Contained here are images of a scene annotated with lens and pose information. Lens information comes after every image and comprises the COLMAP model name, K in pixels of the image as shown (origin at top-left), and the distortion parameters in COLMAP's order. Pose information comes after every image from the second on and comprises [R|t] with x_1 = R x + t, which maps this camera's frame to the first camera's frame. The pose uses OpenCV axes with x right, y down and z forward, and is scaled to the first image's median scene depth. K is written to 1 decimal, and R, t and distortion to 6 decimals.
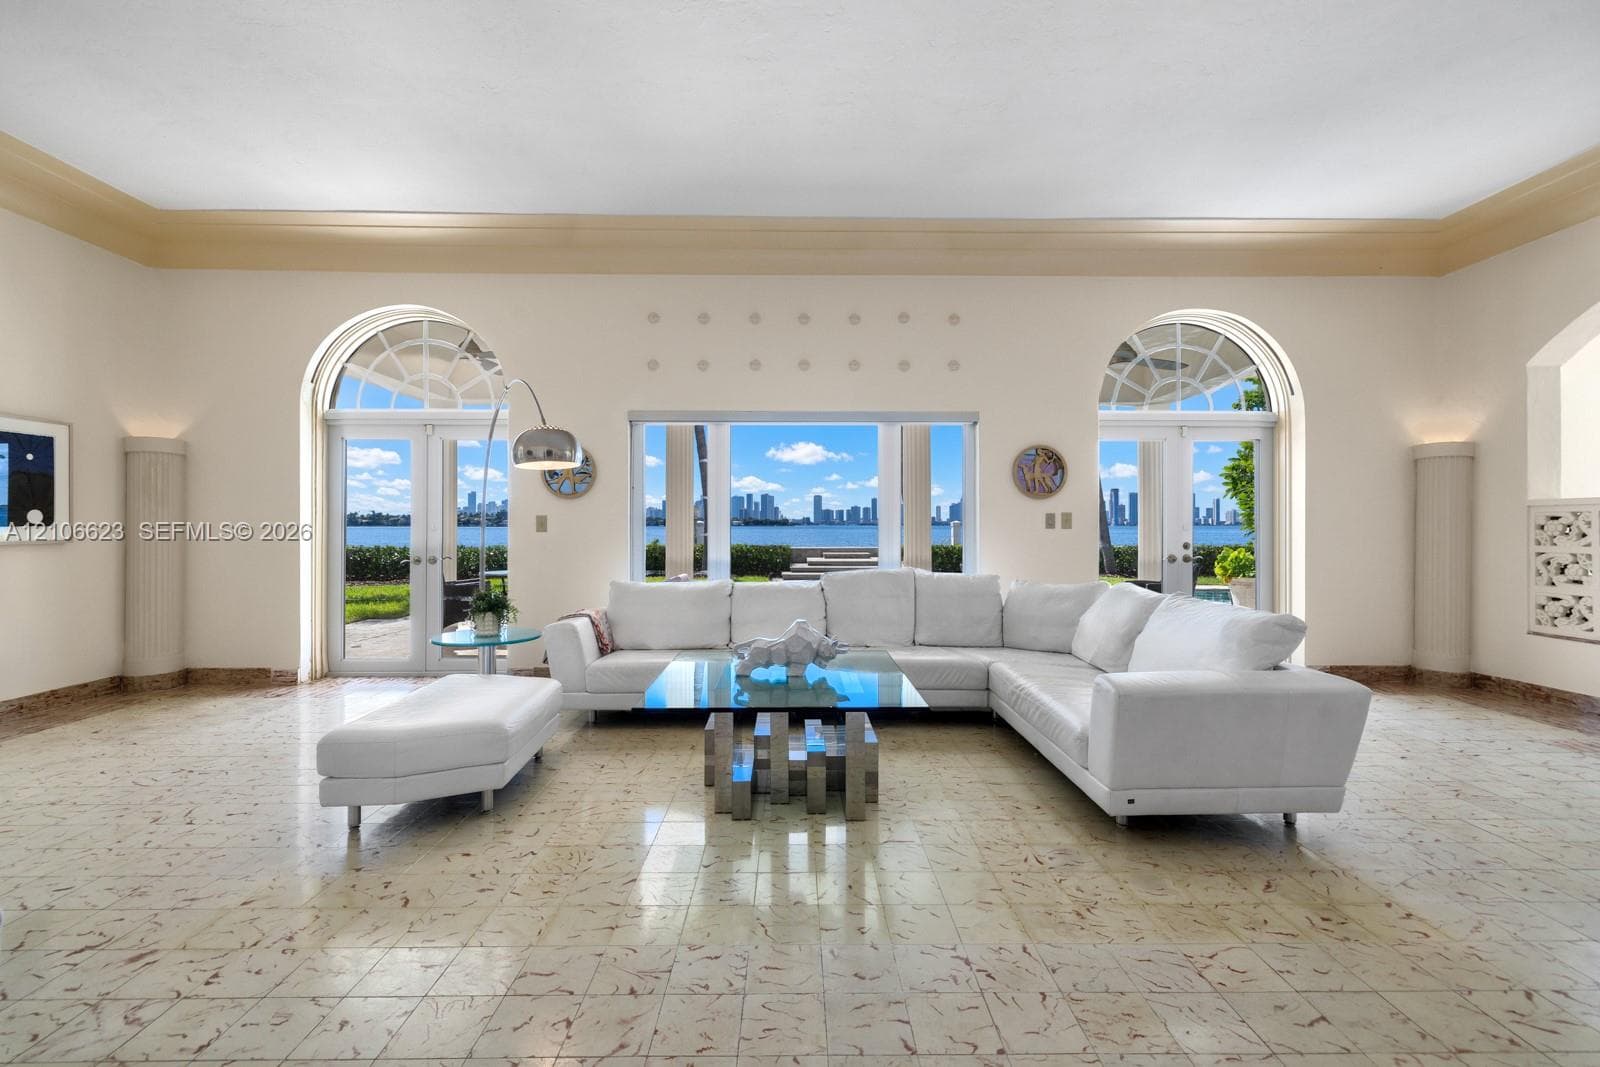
lens RADIAL K [[683.0, 0, 800.0], [0, 683.0, 520.3], [0, 0, 1]] dist [0.008682, -0.000300]
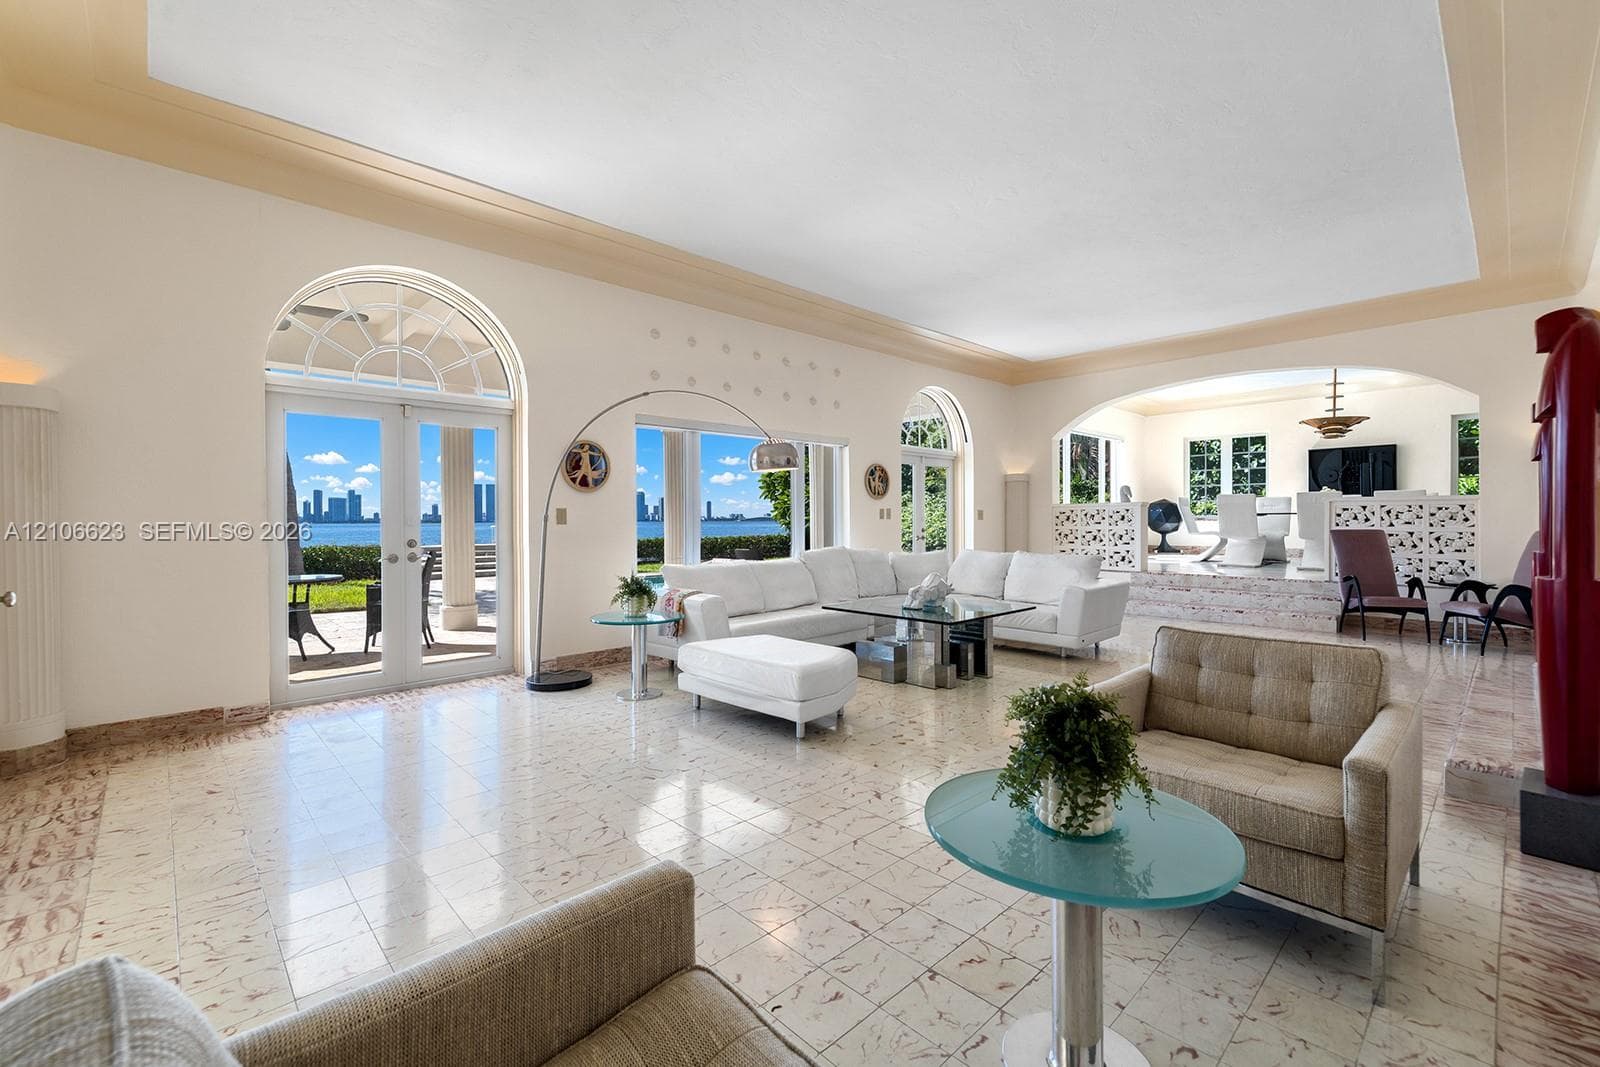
lens RADIAL K [[683.0, 0, 800.0], [0, 683.0, 520.3], [0, 0, 1]] dist [0.008682, -0.000300]
pose [[0.732240, -0.005211, 0.681027, -0.805219], [0.001290, 0.999980, 0.006265, 0.005021], [-0.681046, -0.003709, 0.732232, 0.010605]]
